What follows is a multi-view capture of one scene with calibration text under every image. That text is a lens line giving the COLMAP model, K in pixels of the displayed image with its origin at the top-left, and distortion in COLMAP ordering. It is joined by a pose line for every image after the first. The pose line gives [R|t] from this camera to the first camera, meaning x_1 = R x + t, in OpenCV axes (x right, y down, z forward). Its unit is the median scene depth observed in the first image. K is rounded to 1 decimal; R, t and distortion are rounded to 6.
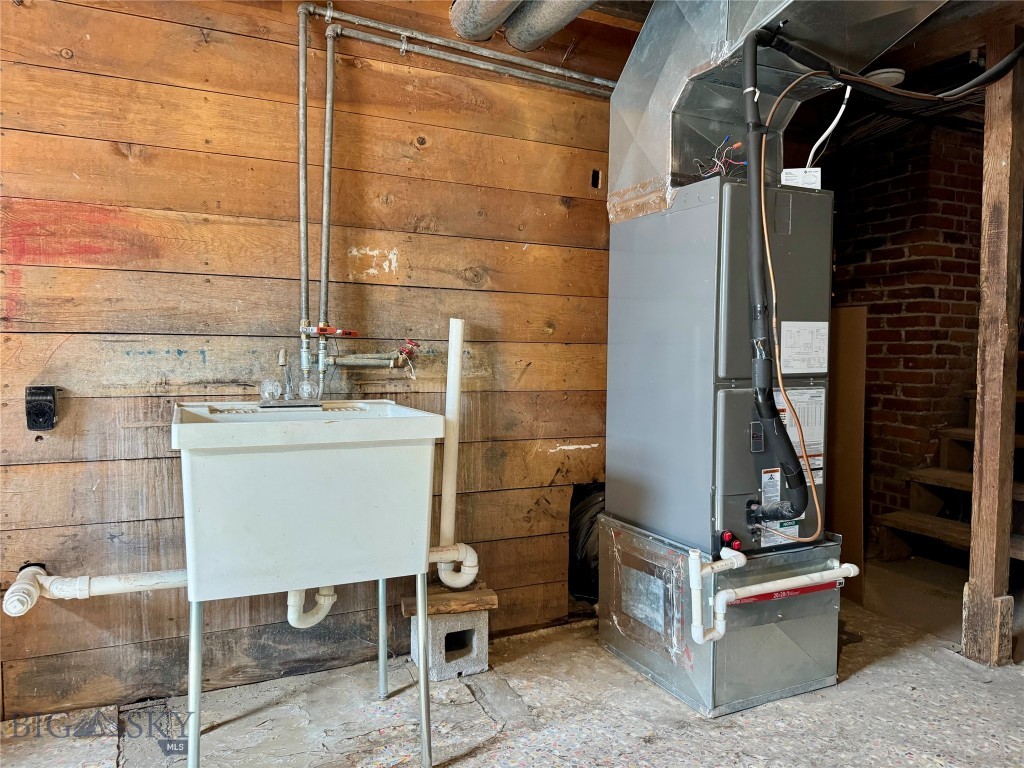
lens RADIAL K [[737.0, 0, 512.0], [0, 737.0, 384.0], [0, 0, 1]] dist [0.005917, -0.005757]
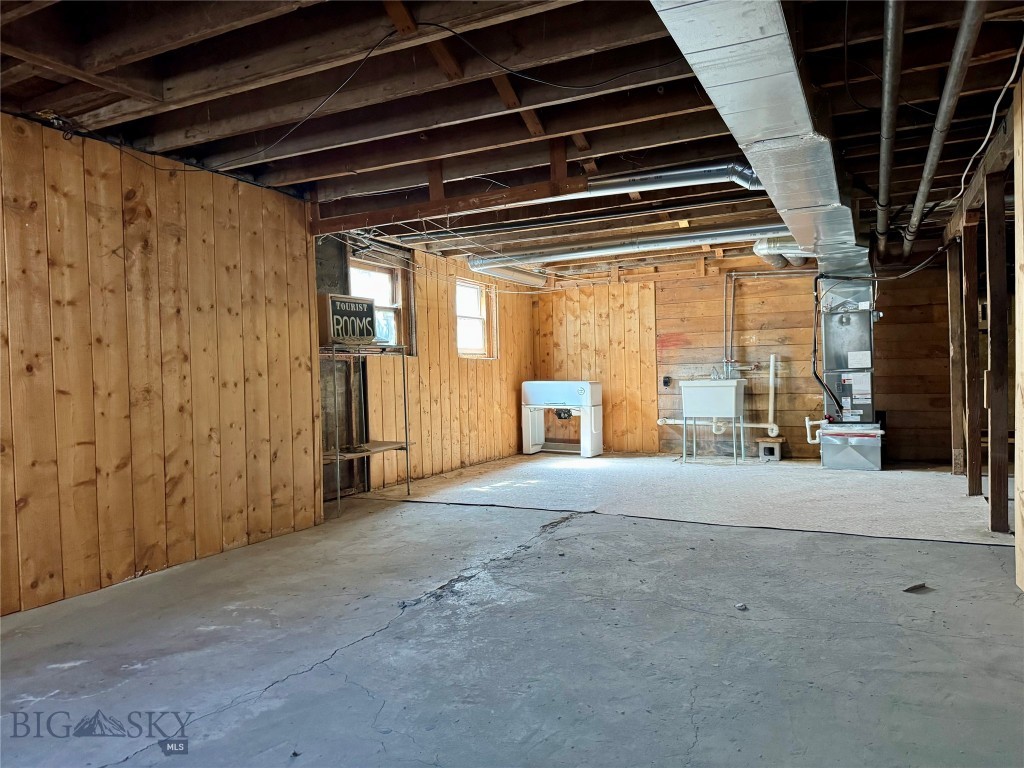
lens RADIAL K [[737.0, 0, 512.0], [0, 737.0, 384.0], [0, 0, 1]] dist [0.005917, -0.005757]
pose [[0.606321, -0.018106, -0.795014, 1.886159], [-0.006306, 0.999600, -0.027575, 0.143256], [0.795195, 0.021733, 0.605964, -1.966855]]
